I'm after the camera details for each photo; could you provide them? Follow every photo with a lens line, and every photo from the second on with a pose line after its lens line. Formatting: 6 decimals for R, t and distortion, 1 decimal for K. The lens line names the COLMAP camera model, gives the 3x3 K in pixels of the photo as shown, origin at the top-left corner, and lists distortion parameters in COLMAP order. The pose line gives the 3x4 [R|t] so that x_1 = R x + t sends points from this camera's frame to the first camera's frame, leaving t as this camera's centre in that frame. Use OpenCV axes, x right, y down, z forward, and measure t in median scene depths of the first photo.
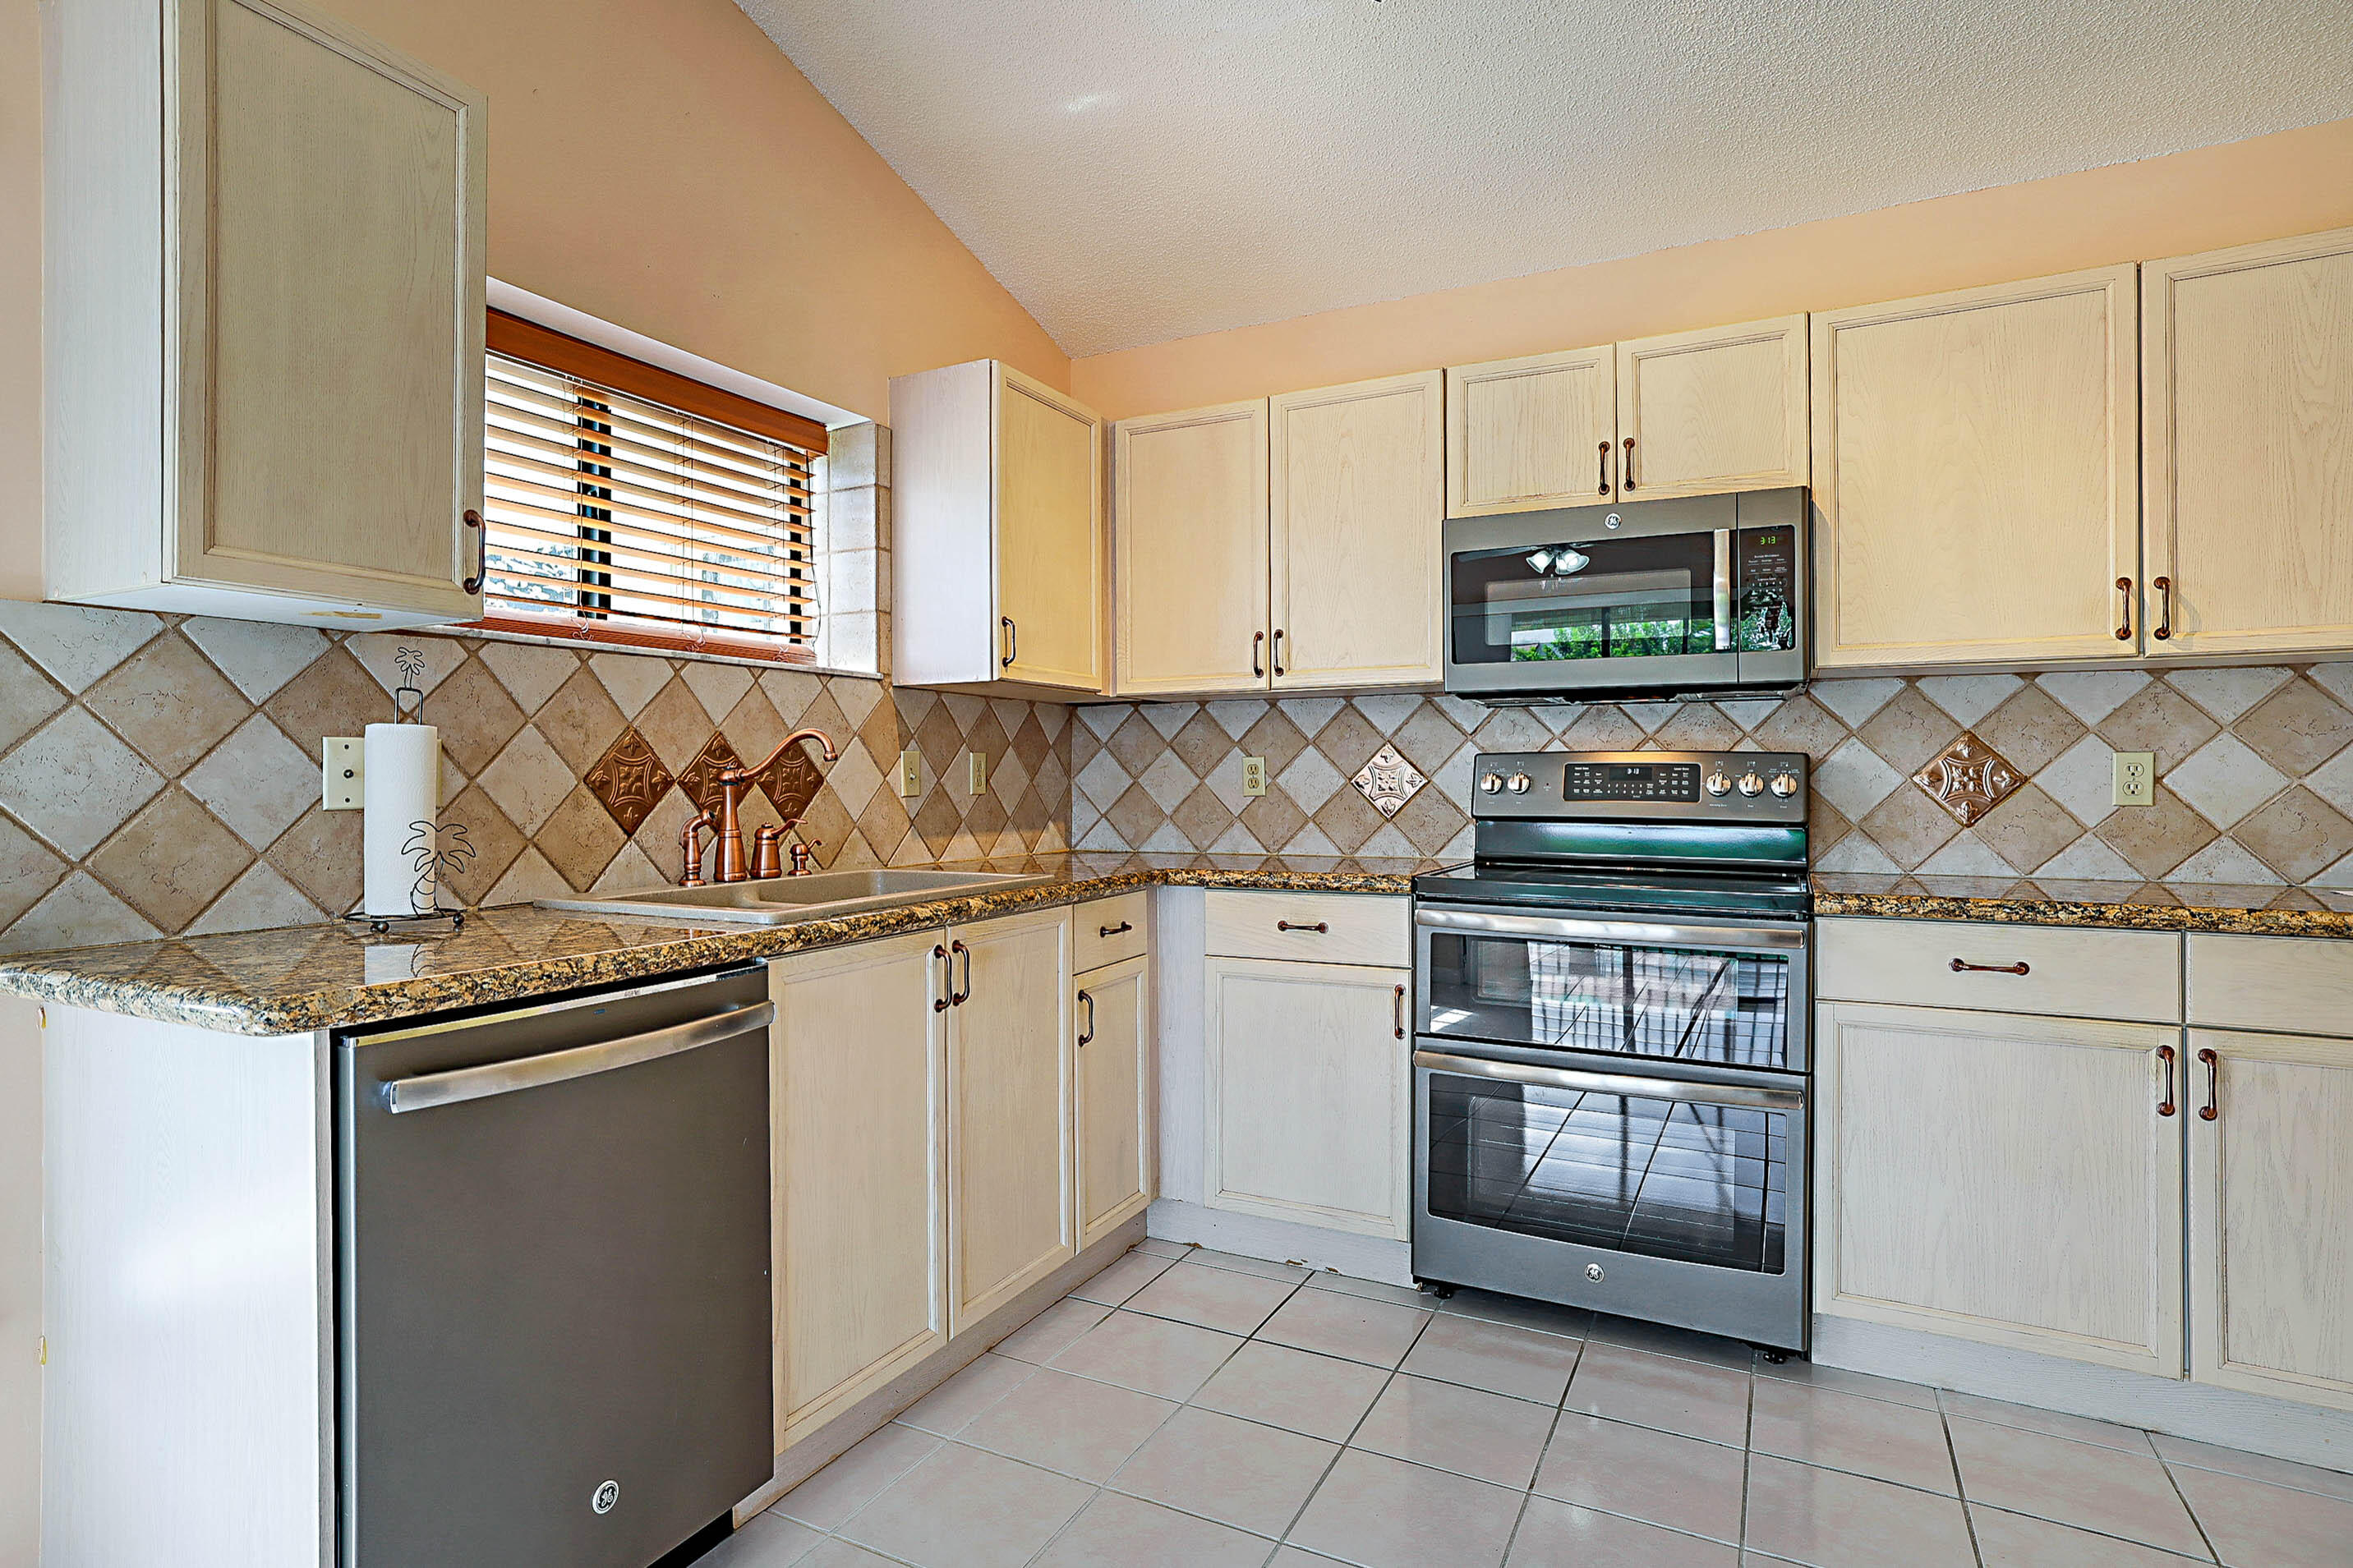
lens RADIAL K [[1279.3, 0, 1116.1], [0, 1279.3, 776.7], [0, 0, 1]] dist [0.000333, 0.000146]
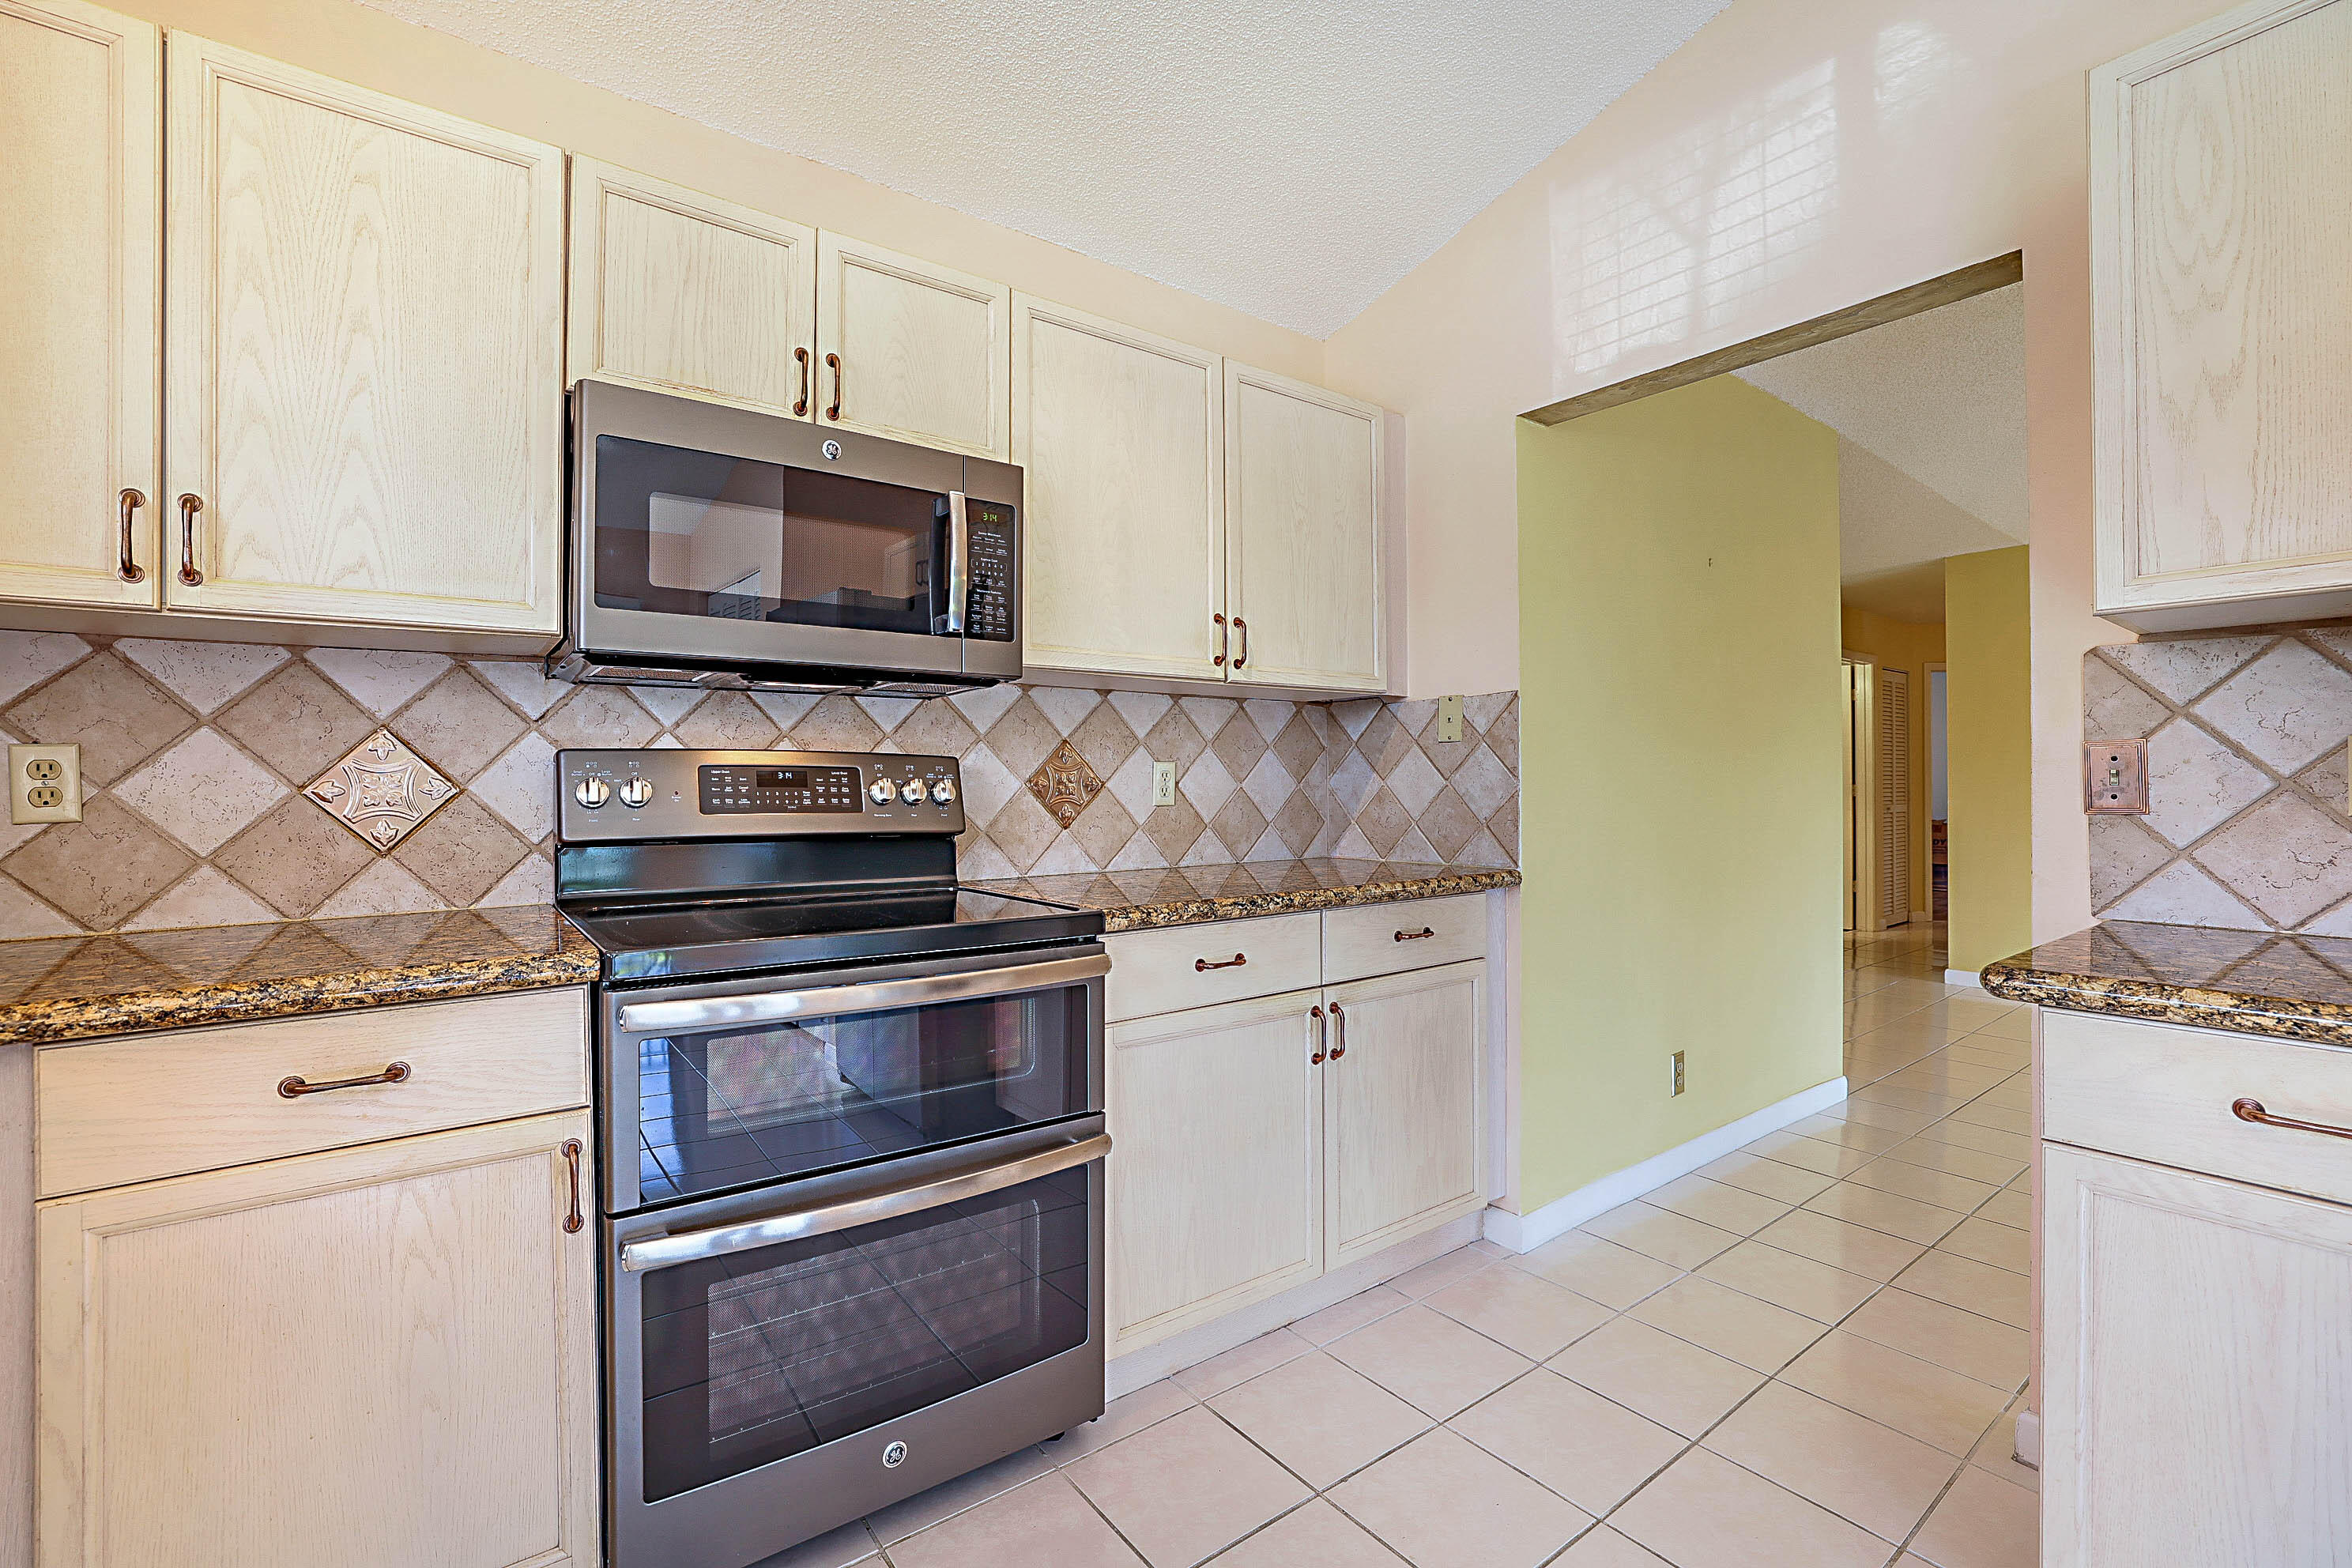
lens RADIAL K [[1016.4, 0, 1168.9], [0, 1016.4, 777.0], [0, 0, 1]] dist [-0.054870, 0.020489]
pose [[0.418191, 0.004474, 0.908348, -0.075750], [0.003533, 0.999972, -0.006552, 0.001685], [-0.908352, 0.005949, 0.418163, 0.566888]]
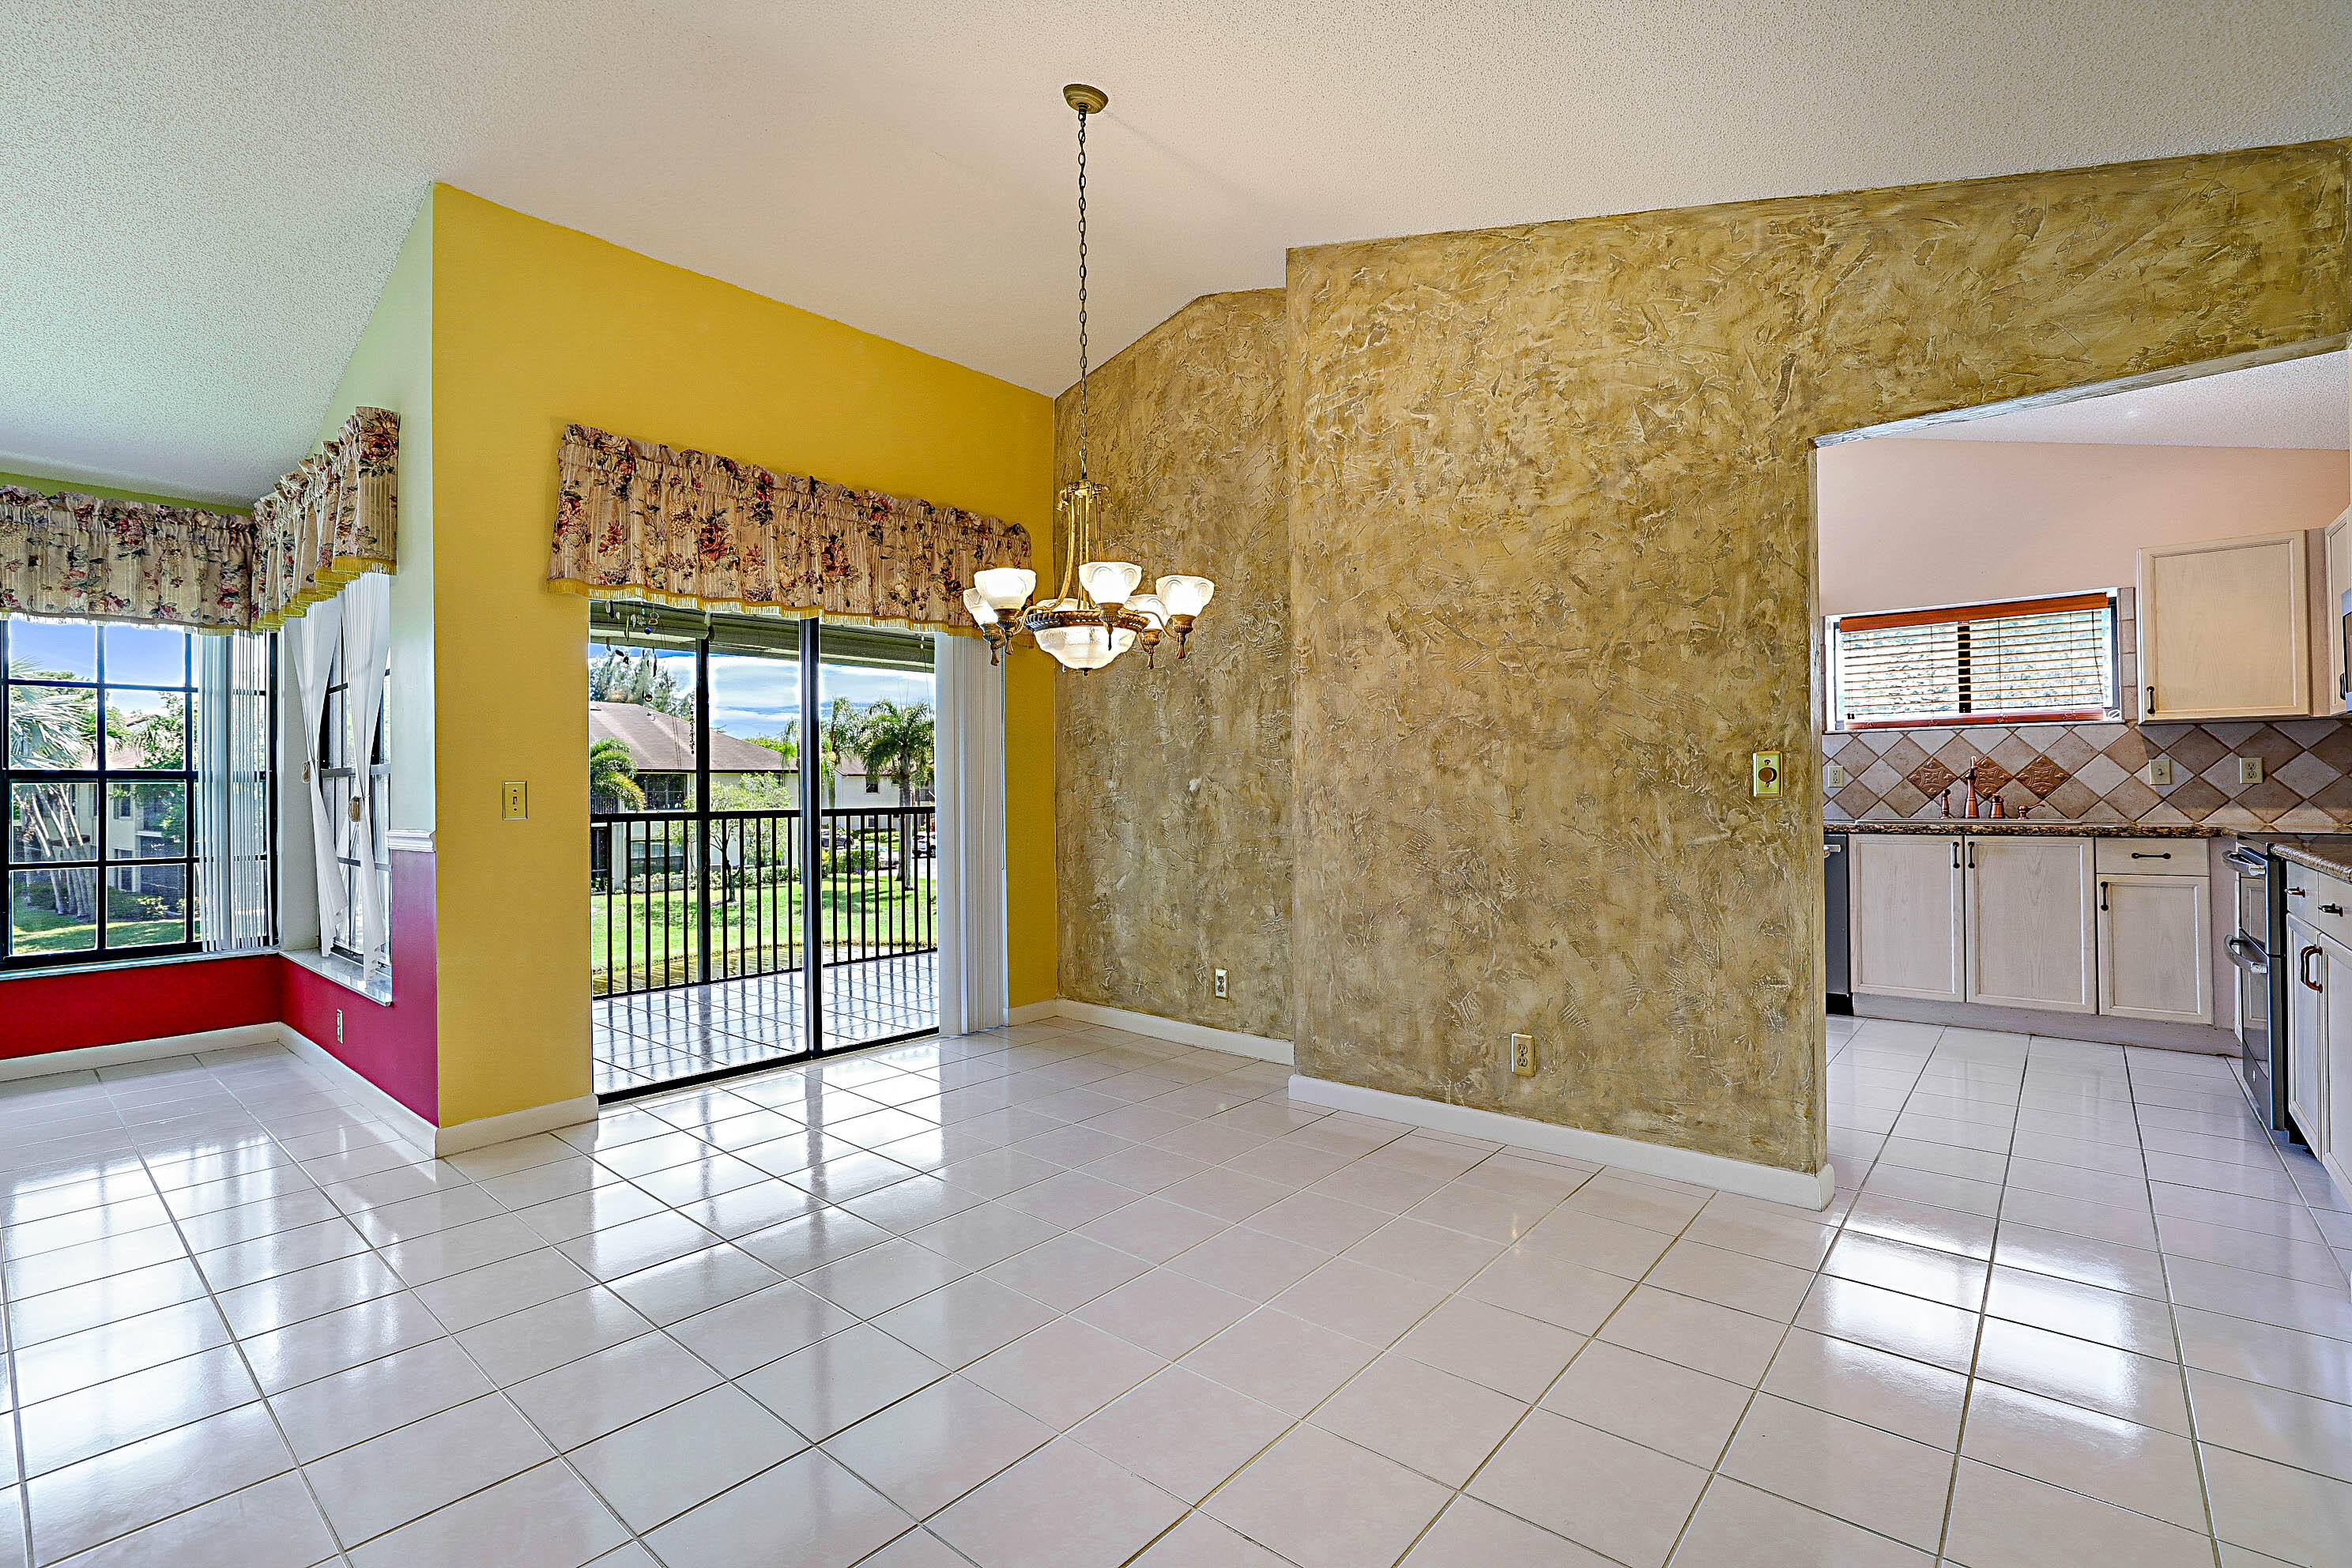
lens RADIAL K [[1080.9, 0, 1169.3], [0, 1080.9, 779.9], [0, 0, 1]] dist [-0.040141, 0.019251]
pose [[-0.209614, -0.005579, -0.977768, 1.818727], [0.009838, 0.999921, -0.007815, 0.007719], [0.977735, -0.011258, -0.209542, -0.063498]]
